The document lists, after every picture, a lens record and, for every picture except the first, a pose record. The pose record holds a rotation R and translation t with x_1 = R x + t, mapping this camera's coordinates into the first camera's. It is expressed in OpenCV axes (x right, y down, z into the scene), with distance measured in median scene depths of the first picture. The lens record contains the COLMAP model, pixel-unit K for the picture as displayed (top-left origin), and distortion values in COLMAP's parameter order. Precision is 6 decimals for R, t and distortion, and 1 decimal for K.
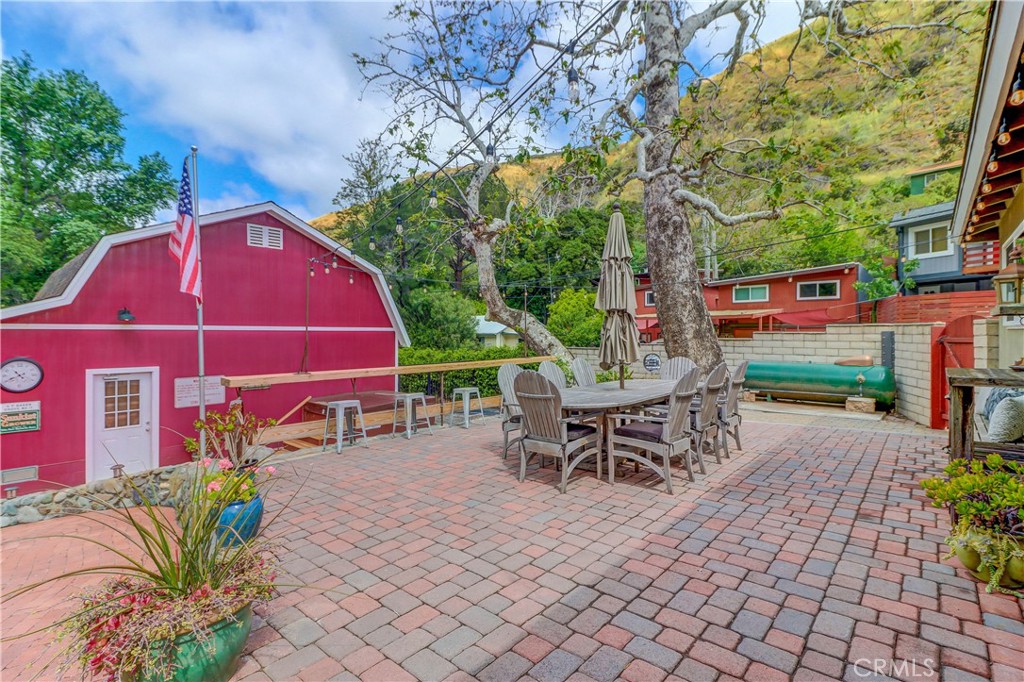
lens RADIAL K [[475.5, 0, 511.5], [0, 475.5, 336.9], [0, 0, 1]] dist [-0.000566, -0.006576]
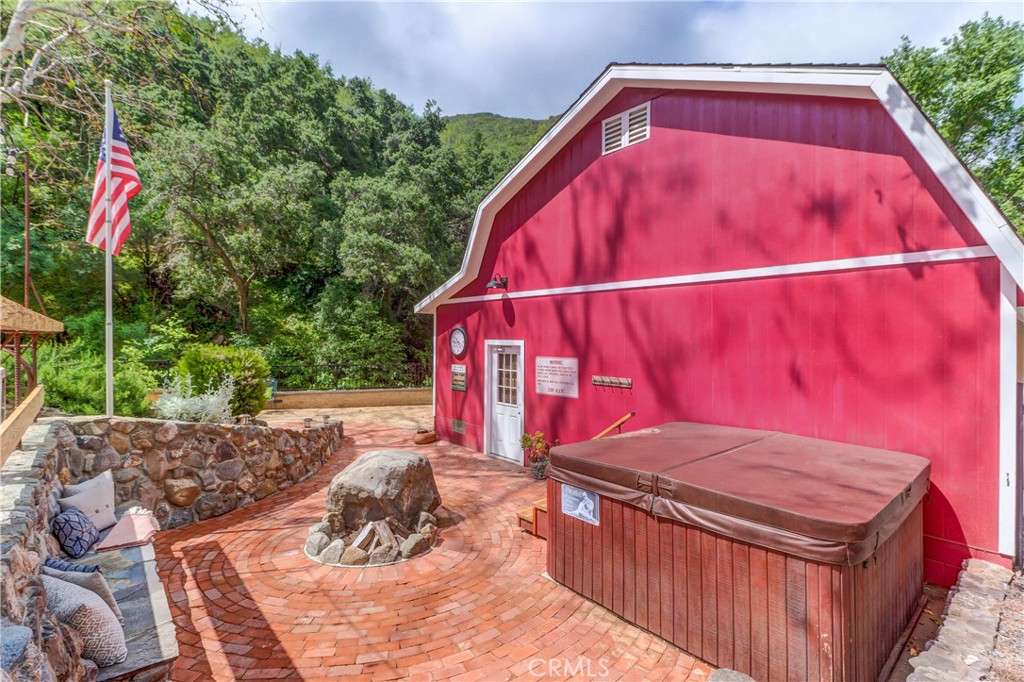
lens RADIAL K [[475.5, 0, 511.5], [0, 475.5, 335.6], [0, 0, 1]] dist [-0.000566, -0.006576]
pose [[-0.129527, 0.001079, -0.991575, 0.097439], [-0.005785, 0.999982, 0.001843, 0.050940], [0.991559, 0.005975, -0.129518, 1.057540]]
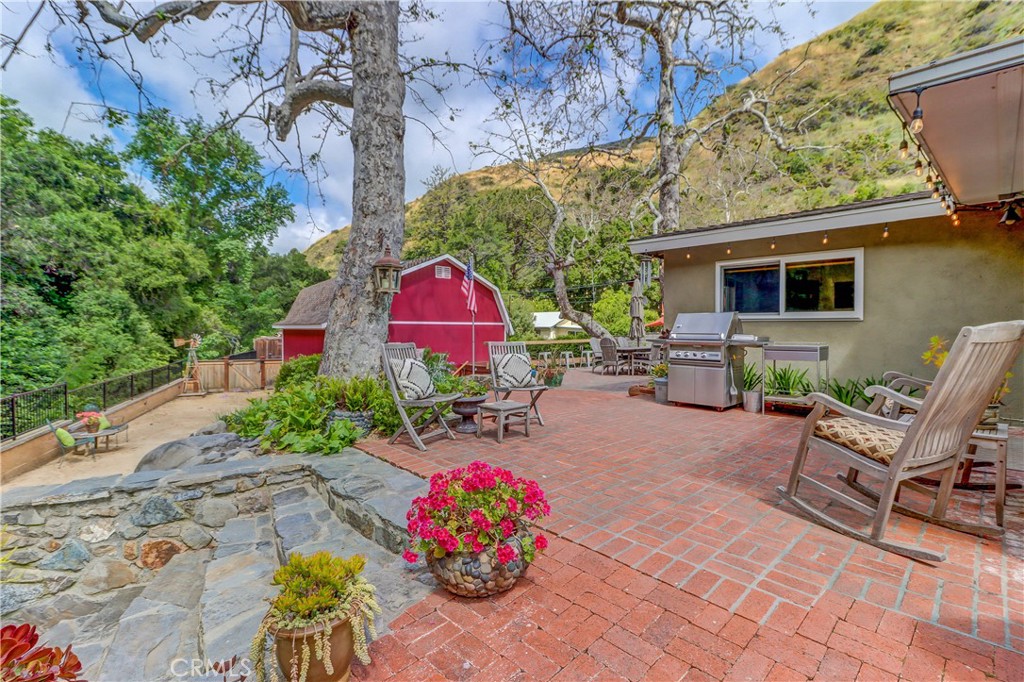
lens RADIAL K [[475.5, 0, 510.0], [0, 475.5, 333.3], [0, 0, 1]] dist [-0.000566, -0.006576]
pose [[0.996986, 0.004808, -0.077437, -0.034881], [-0.004490, 0.999981, 0.004284, 0.003101], [0.077456, -0.003923, 0.996988, -0.215900]]
